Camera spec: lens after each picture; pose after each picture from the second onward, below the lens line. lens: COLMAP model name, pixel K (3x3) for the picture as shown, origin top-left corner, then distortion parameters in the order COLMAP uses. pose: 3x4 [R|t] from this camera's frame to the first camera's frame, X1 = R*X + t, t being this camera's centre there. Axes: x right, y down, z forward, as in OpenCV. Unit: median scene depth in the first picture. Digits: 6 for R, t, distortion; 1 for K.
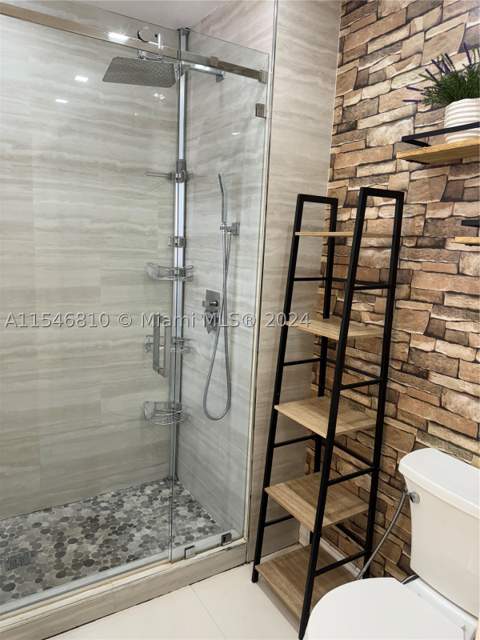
lens RADIAL K [[460.1, 0, 240.0], [0, 460.1, 320.0], [0, 0, 1]] dist [0.053514, -0.062004]
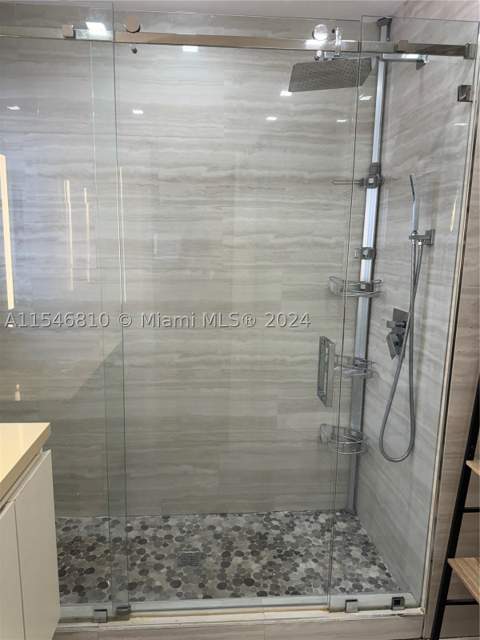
lens RADIAL K [[460.1, 0, 240.0], [0, 460.1, 320.0], [0, 0, 1]] dist [0.053514, -0.062004]
pose [[0.888081, 0.048454, -0.457126, 0.073249], [-0.054485, 0.998515, -0.000011, -0.028300], [0.456446, 0.024916, 0.889402, 0.089831]]
